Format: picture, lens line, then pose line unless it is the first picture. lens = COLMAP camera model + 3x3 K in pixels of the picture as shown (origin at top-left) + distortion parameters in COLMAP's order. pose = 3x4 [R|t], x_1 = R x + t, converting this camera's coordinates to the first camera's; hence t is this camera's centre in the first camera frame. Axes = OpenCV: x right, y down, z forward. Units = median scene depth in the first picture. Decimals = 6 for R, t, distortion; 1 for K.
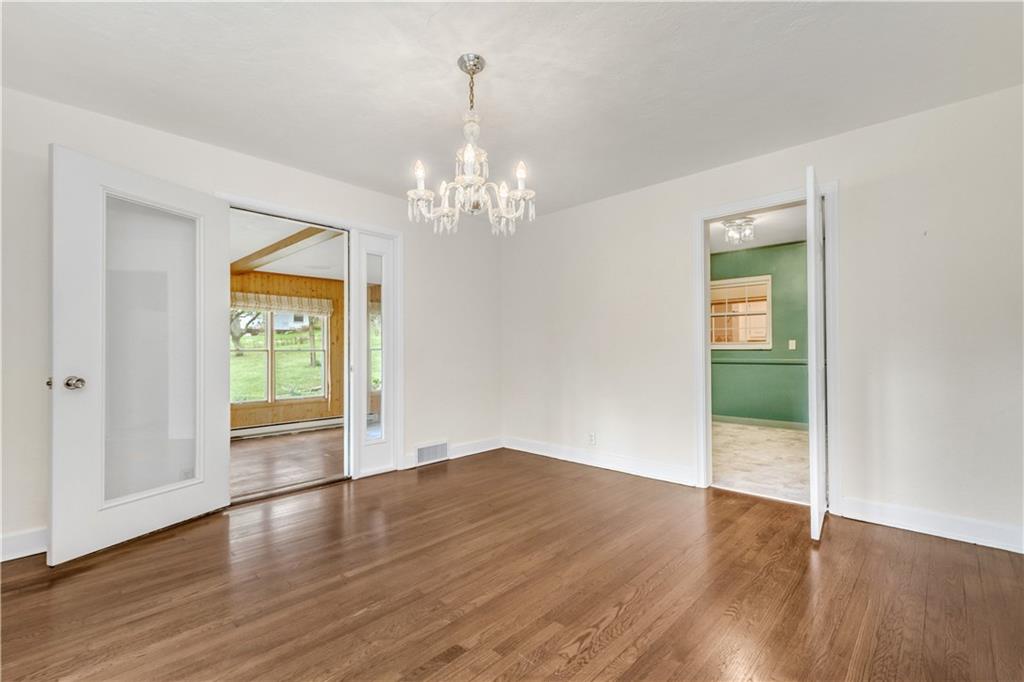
lens RADIAL K [[453.3, 0, 514.4], [0, 453.3, 342.2], [0, 0, 1]] dist [0.001005, 0.000180]
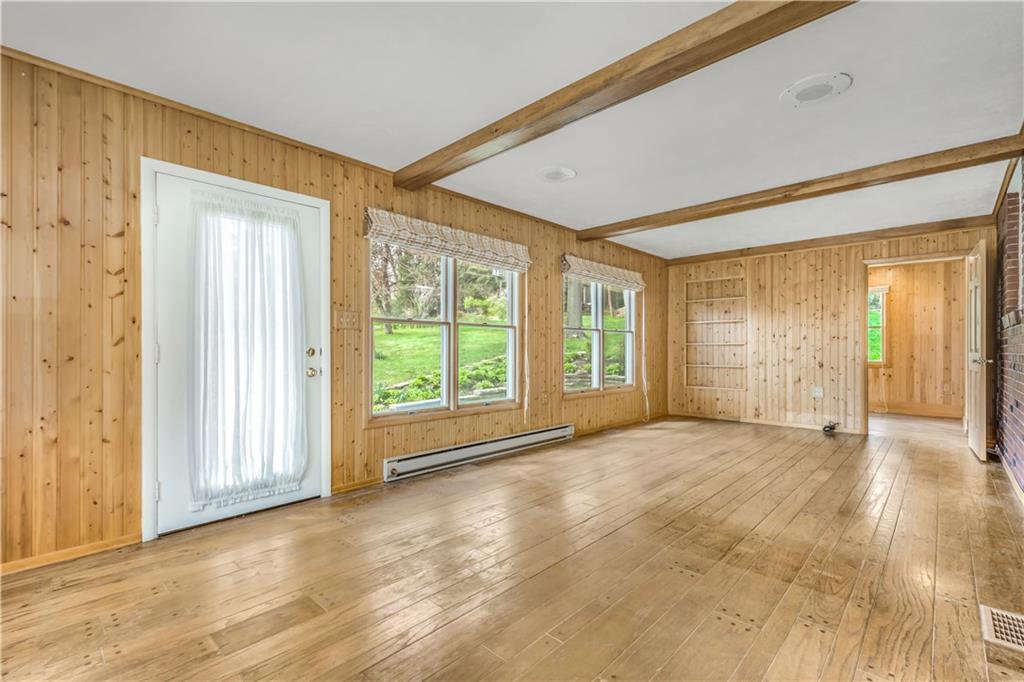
lens RADIAL K [[453.3, 0, 509.7], [0, 453.3, 346.4], [0, 0, 1]] dist [0.001005, 0.000180]
pose [[0.999989, -0.002186, -0.004096, -0.459924], [0.002187, 0.999998, 0.000123, 0.049143], [0.004095, -0.000132, 0.999992, 0.400985]]
